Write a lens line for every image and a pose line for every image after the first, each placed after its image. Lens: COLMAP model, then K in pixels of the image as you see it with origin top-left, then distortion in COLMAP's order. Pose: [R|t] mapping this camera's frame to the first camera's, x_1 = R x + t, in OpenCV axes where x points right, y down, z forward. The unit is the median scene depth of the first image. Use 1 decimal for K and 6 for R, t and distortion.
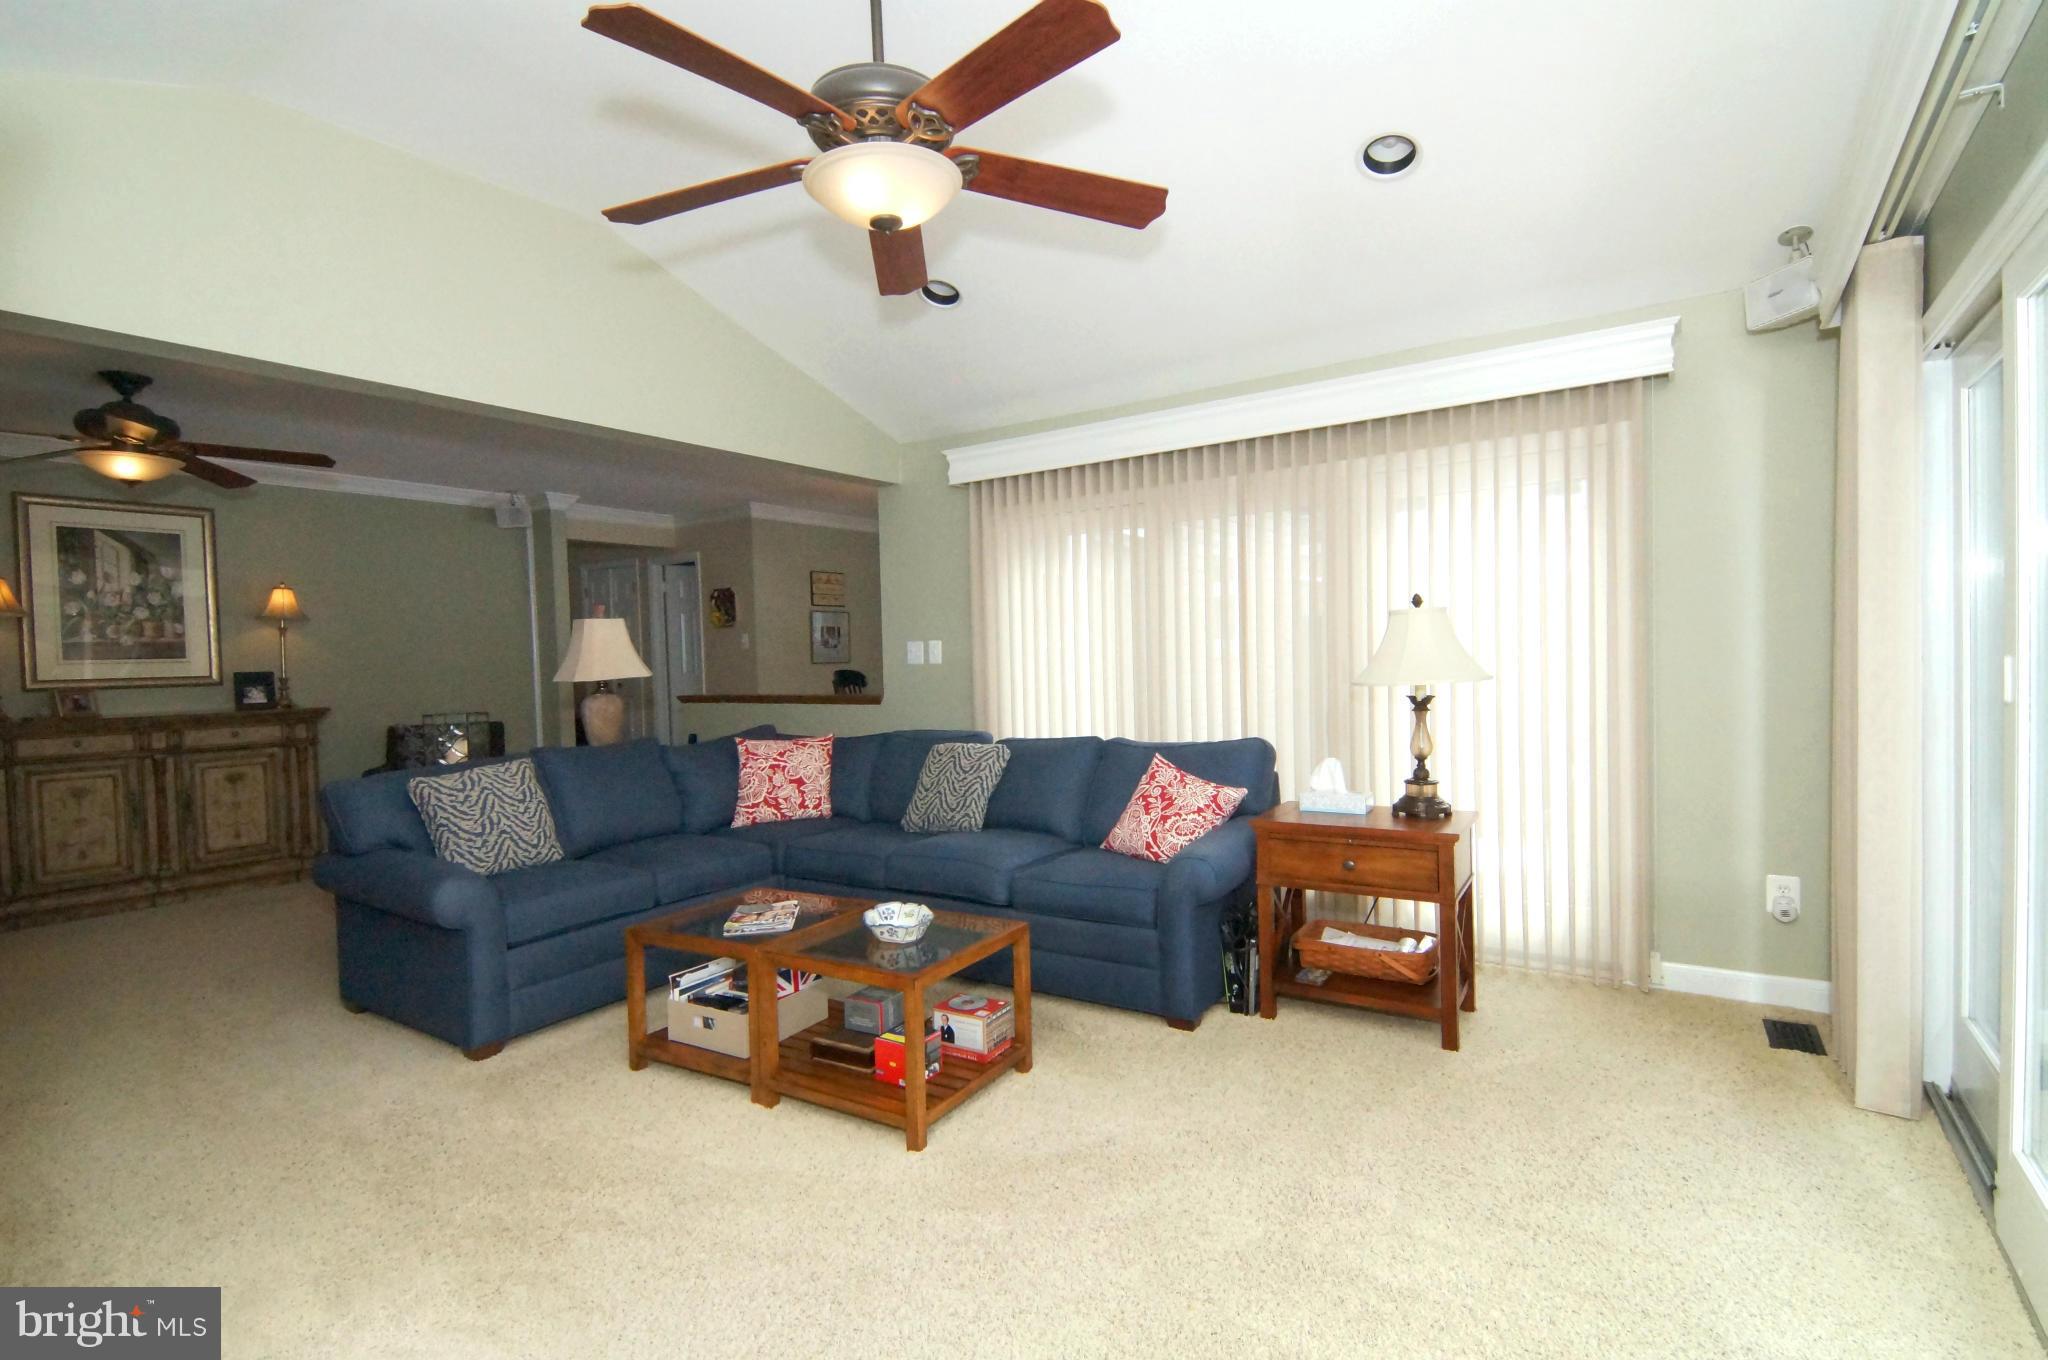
lens RADIAL K [[1007.3, 0, 1025.4], [0, 1007.3, 675.6], [0, 0, 1]] dist [0.005999, -0.008683]
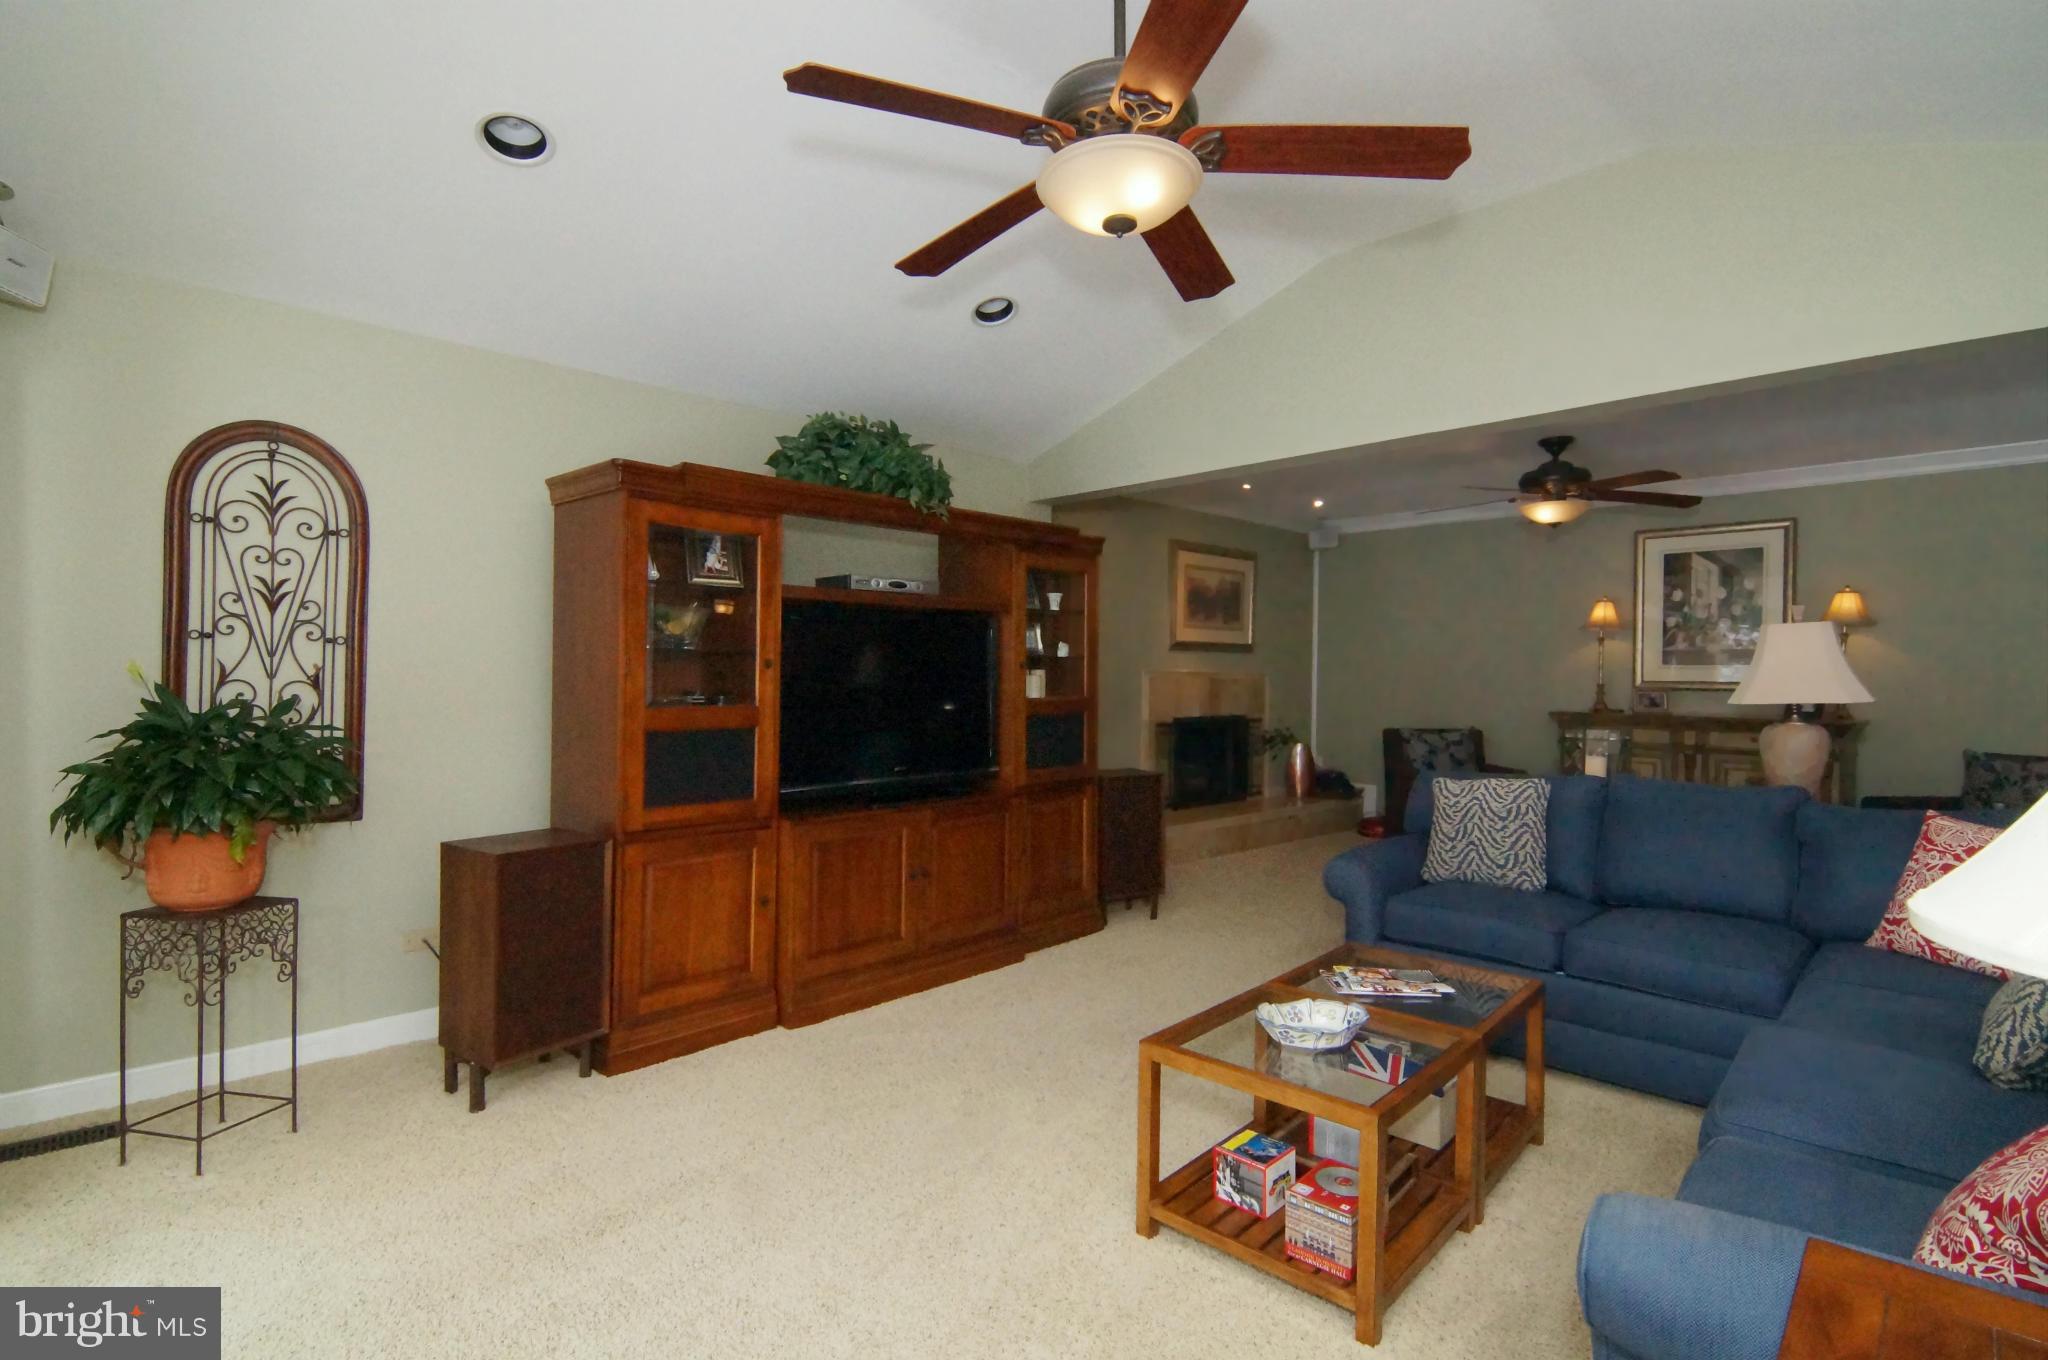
lens RADIAL K [[1007.3, 0, 1069.7], [0, 1007.3, 686.3], [0, 0, 1]] dist [0.005999, -0.008683]
pose [[-0.190813, 0.034990, -0.981003, 0.366452], [-0.021305, 0.998982, 0.039775, -0.022728], [0.981395, 0.028489, -0.189873, 0.529208]]
